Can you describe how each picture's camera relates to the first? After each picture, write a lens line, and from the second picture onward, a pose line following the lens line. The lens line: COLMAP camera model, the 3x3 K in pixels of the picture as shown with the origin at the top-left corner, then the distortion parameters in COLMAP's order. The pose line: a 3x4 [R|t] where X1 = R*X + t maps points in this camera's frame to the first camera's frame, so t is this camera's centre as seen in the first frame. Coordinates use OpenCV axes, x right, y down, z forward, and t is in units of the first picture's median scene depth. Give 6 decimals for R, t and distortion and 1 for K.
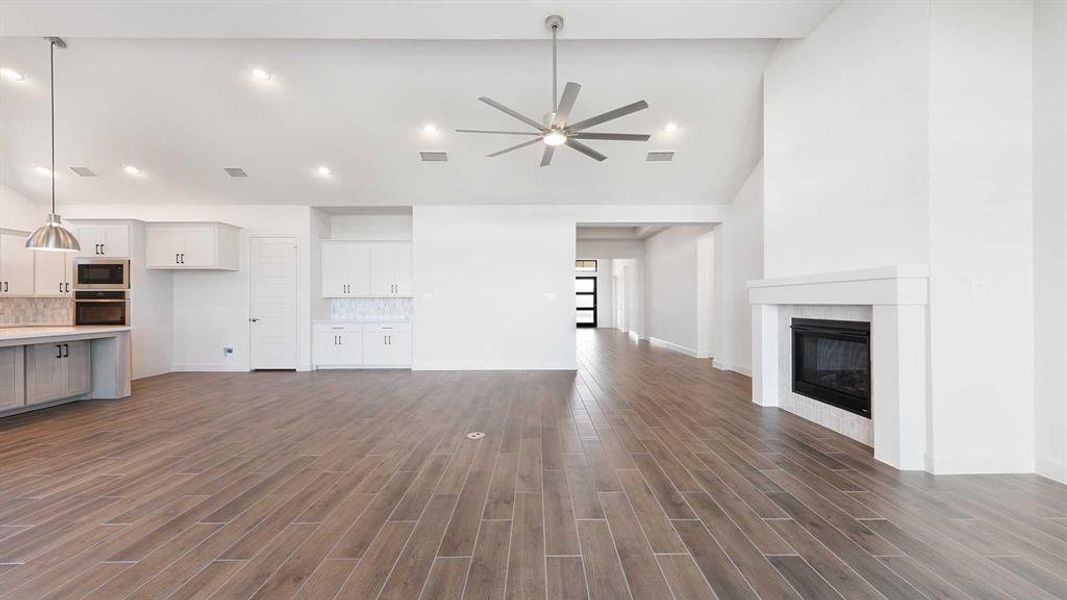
lens RADIAL K [[424.7, 0, 537.4], [0, 424.7, 299.4], [0, 0, 1]] dist [0.006901, -0.001321]
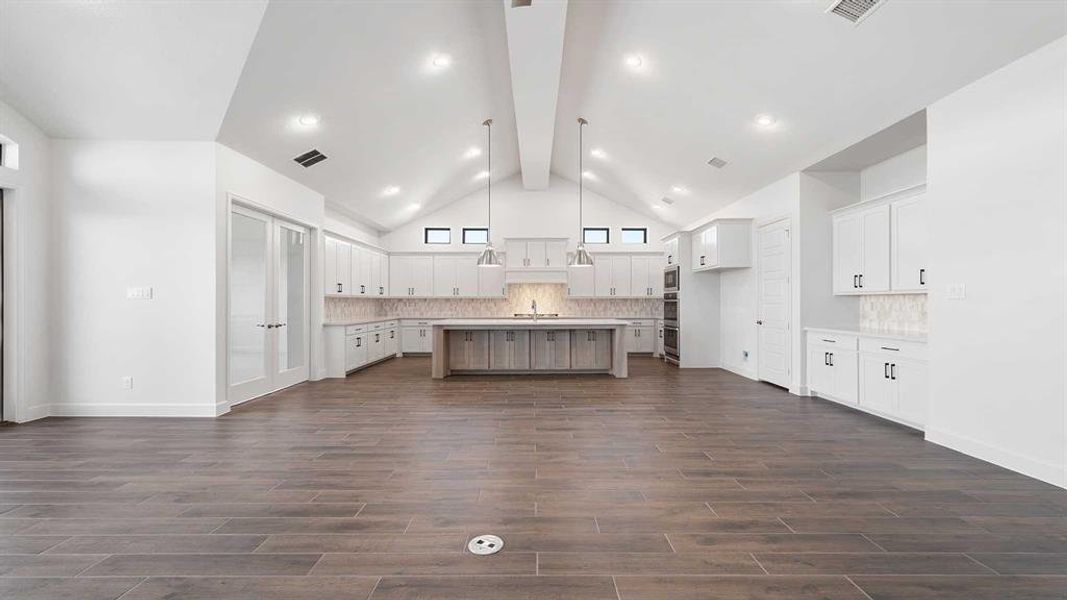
lens RADIAL K [[424.7, 0, 528.3], [0, 424.7, 302.5], [0, 0, 1]] dist [0.006901, -0.001321]
pose [[-0.009364, 0.002160, -0.999954, 0.385125], [0.007187, 0.999972, 0.002092, 0.004344], [0.999930, -0.007167, -0.009380, 1.002466]]
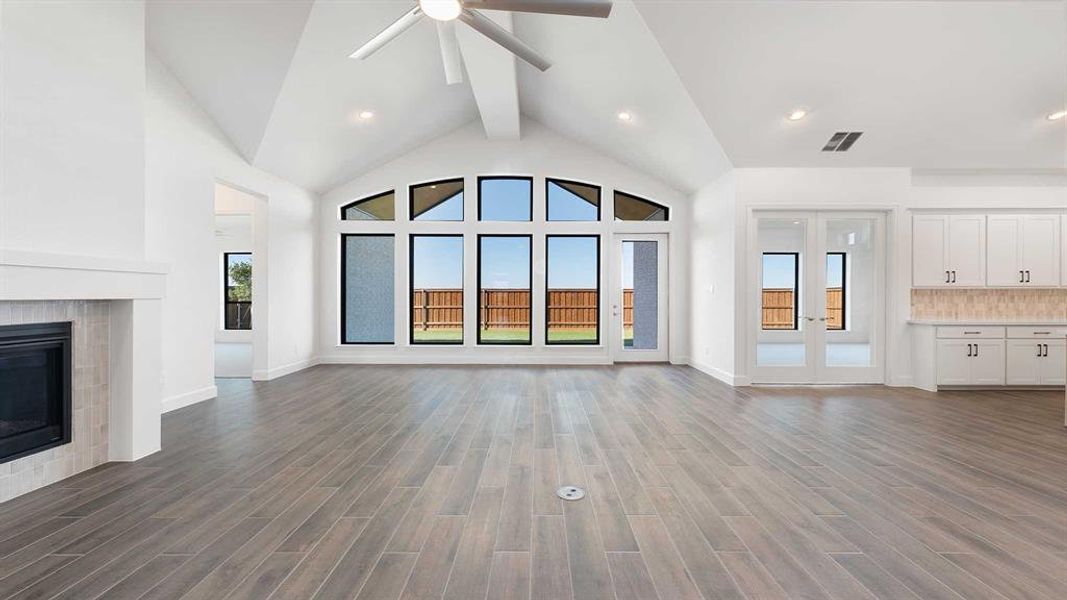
lens RADIAL K [[424.7, 0, 542.7], [0, 424.7, 294.4], [0, 0, 1]] dist [0.006901, -0.001321]
pose [[-0.999943, 0.001635, -0.010514, -0.087482], [0.001738, 0.999951, -0.009793, 0.009720], [0.010497, -0.009811, -0.999897, 1.583526]]
